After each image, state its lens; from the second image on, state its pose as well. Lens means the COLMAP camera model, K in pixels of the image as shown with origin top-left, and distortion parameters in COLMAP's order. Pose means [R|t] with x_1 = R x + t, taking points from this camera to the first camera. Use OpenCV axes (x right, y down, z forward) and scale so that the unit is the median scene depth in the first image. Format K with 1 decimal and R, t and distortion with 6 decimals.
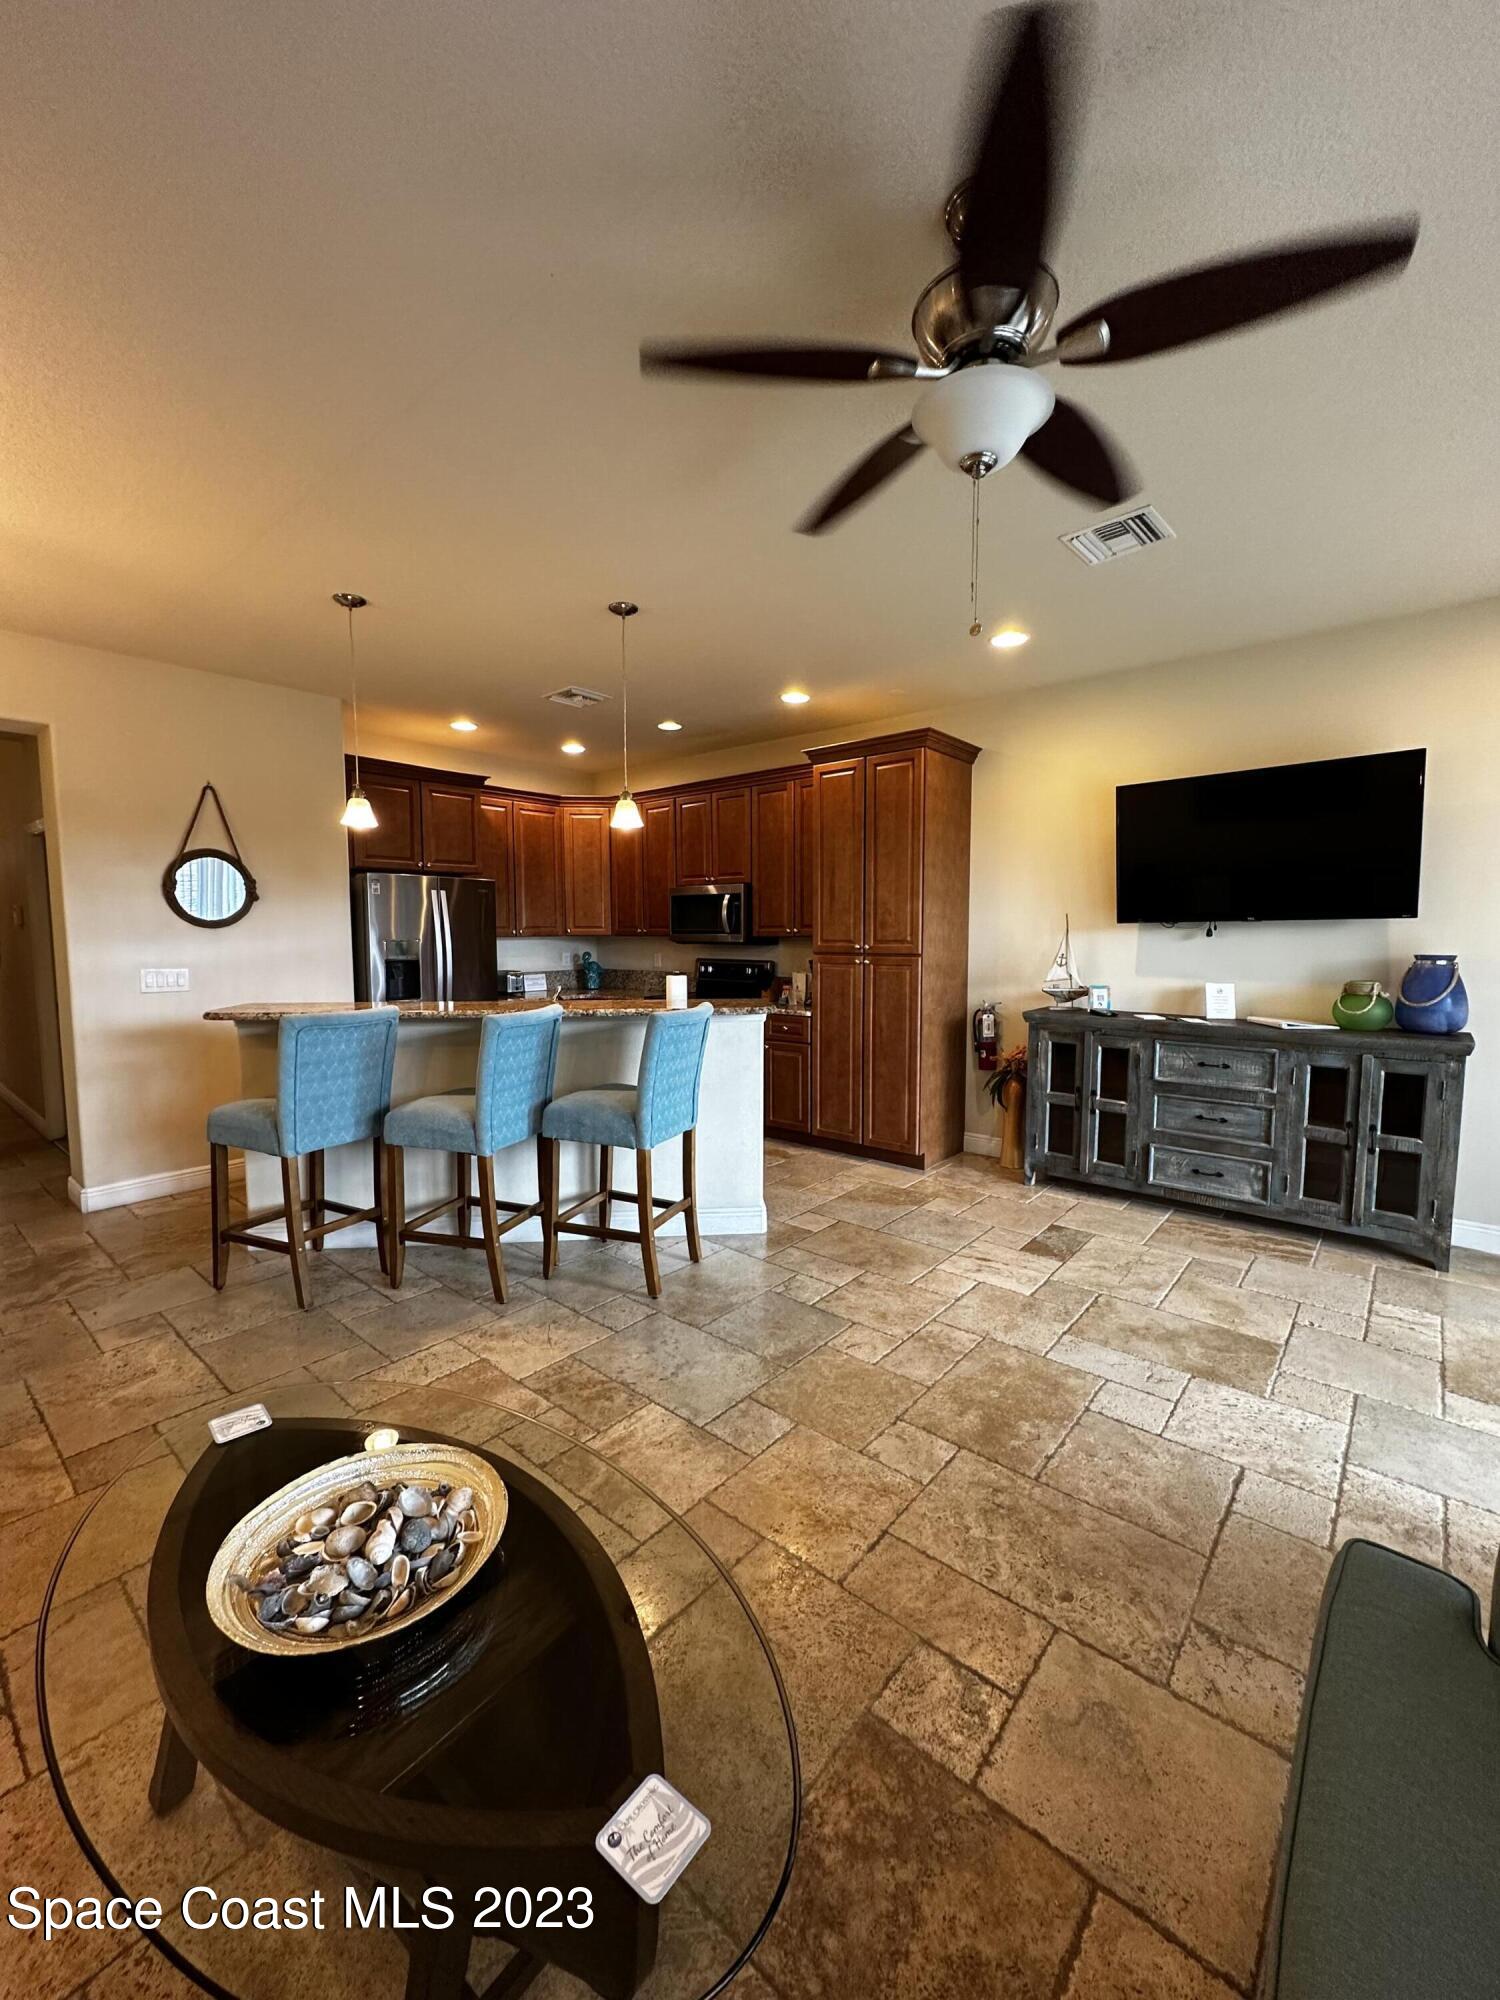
lens RADIAL K [[803.0, 0, 747.9], [0, 803.0, 994.2], [0, 0, 1]] dist [-0.001913, -0.000120]
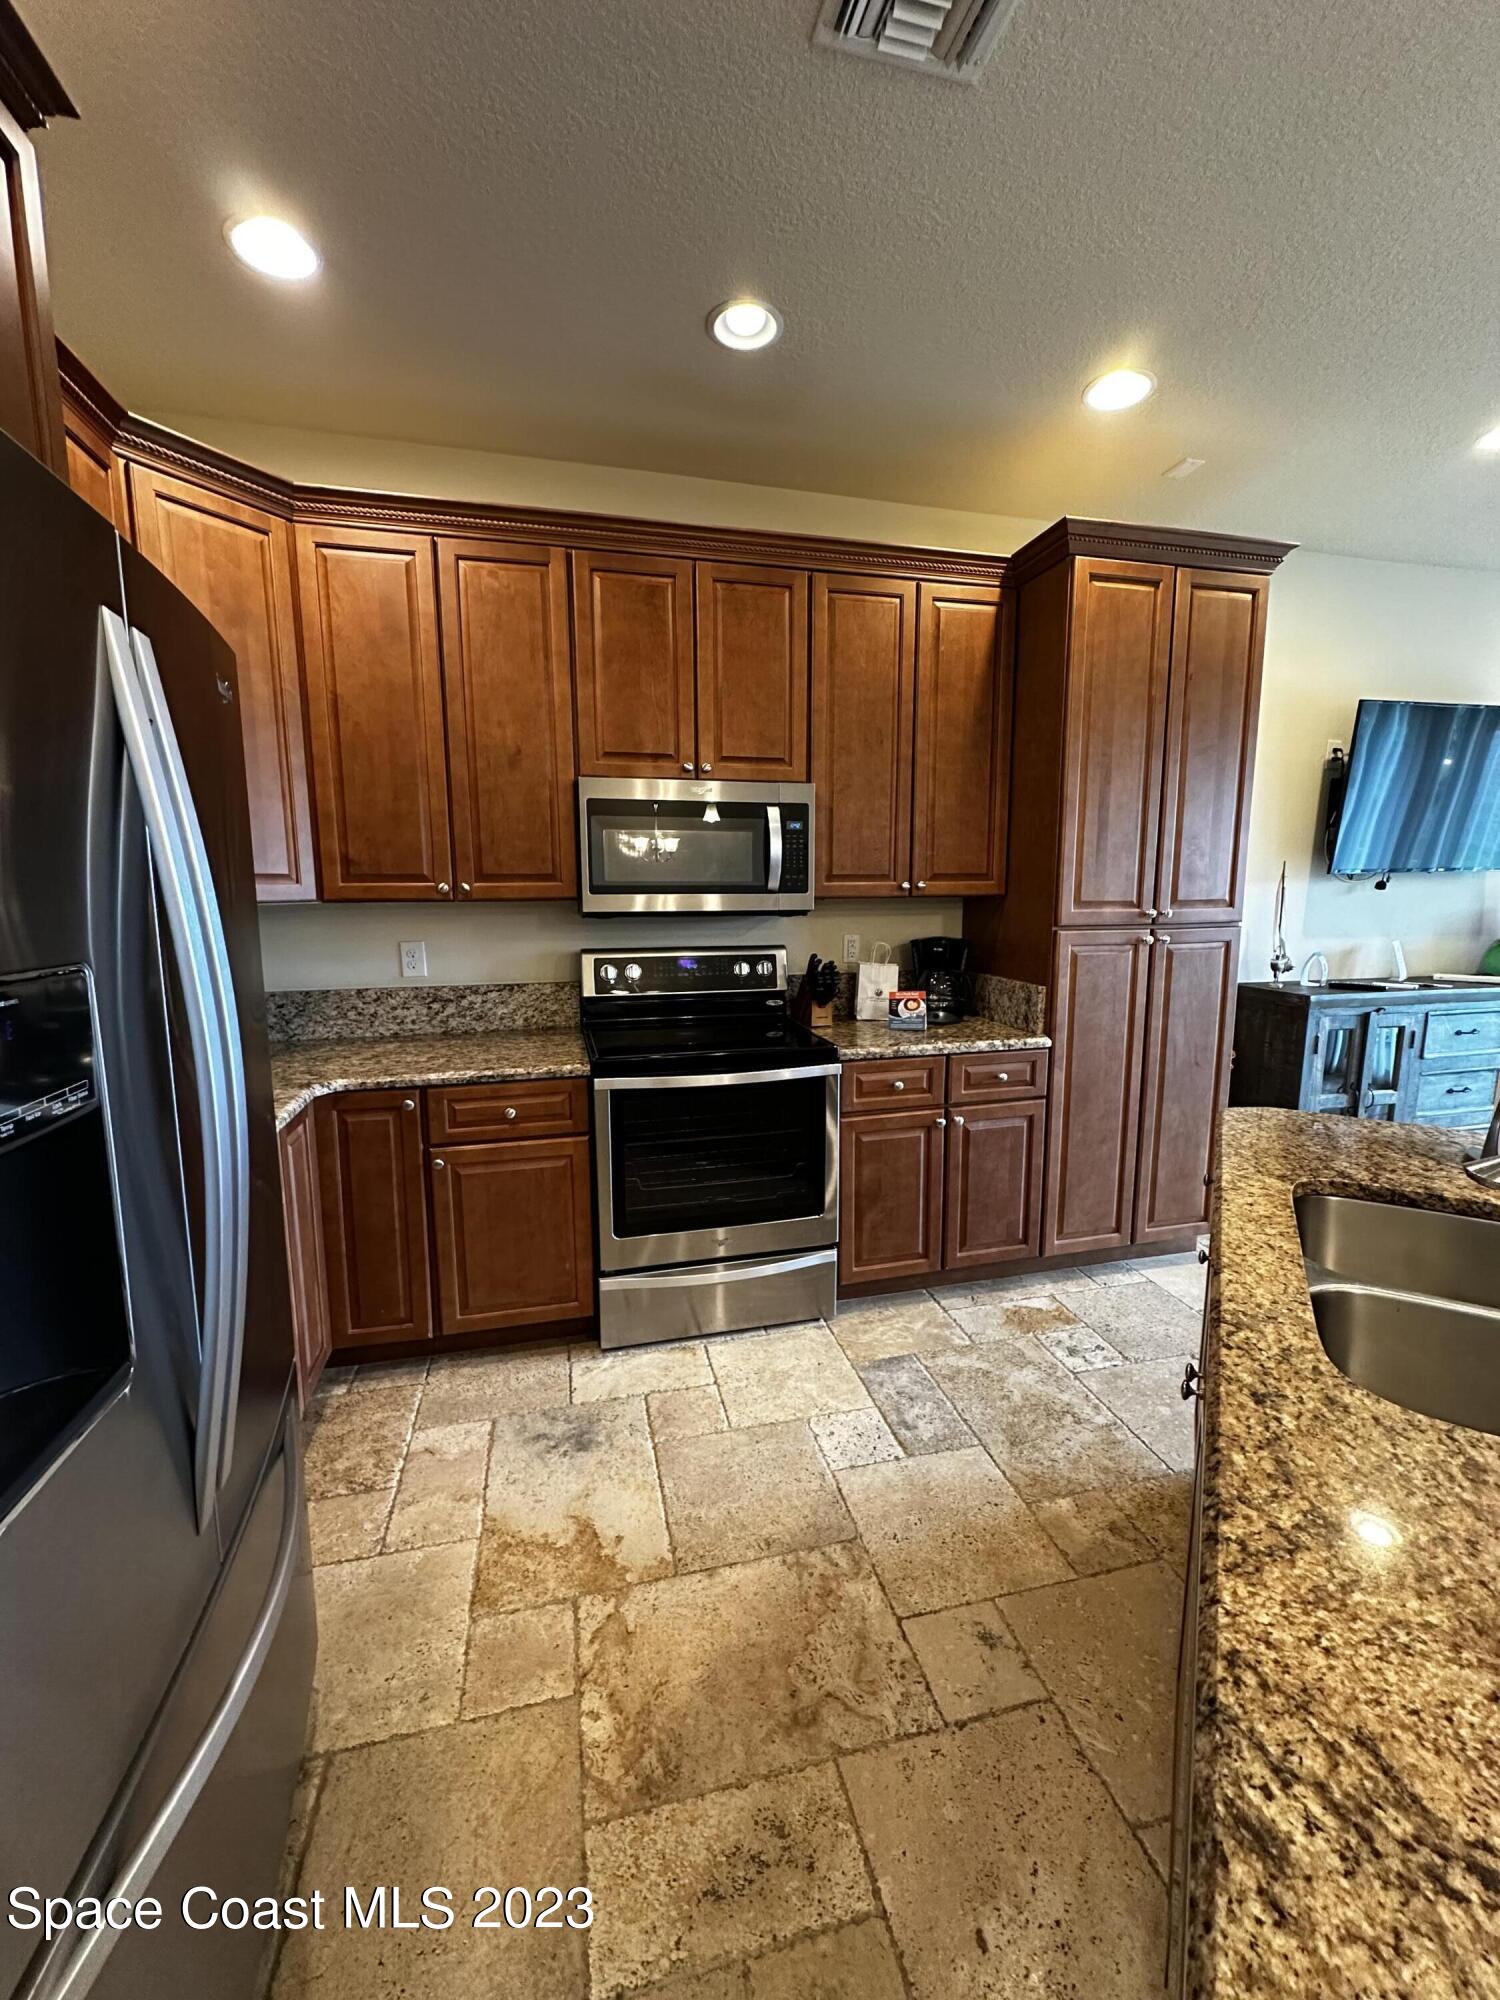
lens RADIAL K [[803.0, 0, 754.0], [0, 803.0, 998.9], [0, 0, 1]] dist [-0.001913, -0.000120]
pose [[0.580486, -0.114582, 0.806168, -0.470870], [0.070171, 0.993406, 0.090668, -0.066832], [-0.811241, 0.003939, 0.584699, 0.862727]]
